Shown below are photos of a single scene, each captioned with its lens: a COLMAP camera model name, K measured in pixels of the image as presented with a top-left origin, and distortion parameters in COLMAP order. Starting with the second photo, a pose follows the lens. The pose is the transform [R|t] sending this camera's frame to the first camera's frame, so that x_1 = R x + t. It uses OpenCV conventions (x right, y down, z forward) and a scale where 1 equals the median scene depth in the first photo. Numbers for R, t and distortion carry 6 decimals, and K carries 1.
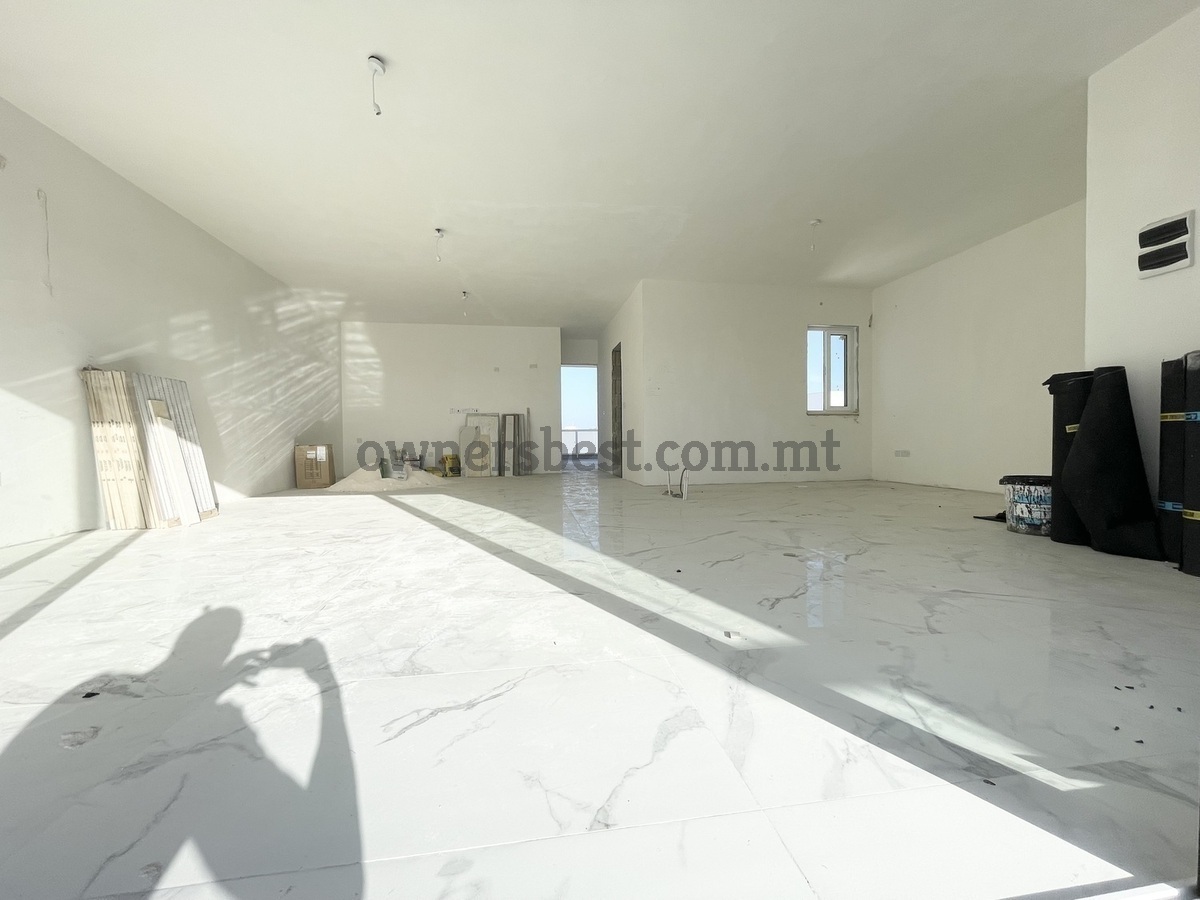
lens RADIAL K [[486.3, 0, 594.9], [0, 486.3, 452.7], [0, 0, 1]] dist [-0.002423, -0.000305]
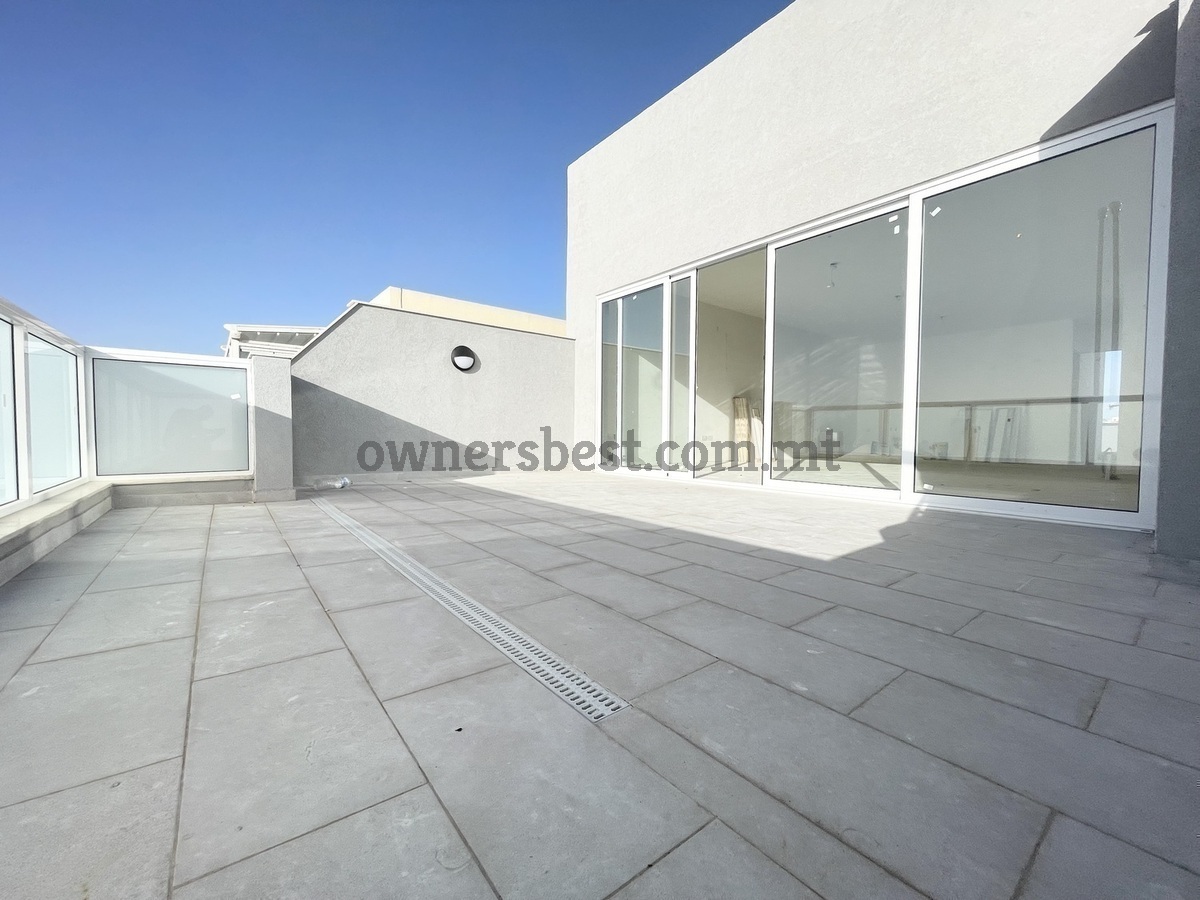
lens RADIAL K [[486.3, 0, 598.0], [0, 486.3, 451.6], [0, 0, 1]] dist [-0.002423, -0.000305]
pose [[0.502031, 0.044147, -0.863722, 0.843164], [-0.040615, 0.998798, 0.027444, 0.073556], [0.863895, 0.021302, 0.503221, -0.932739]]
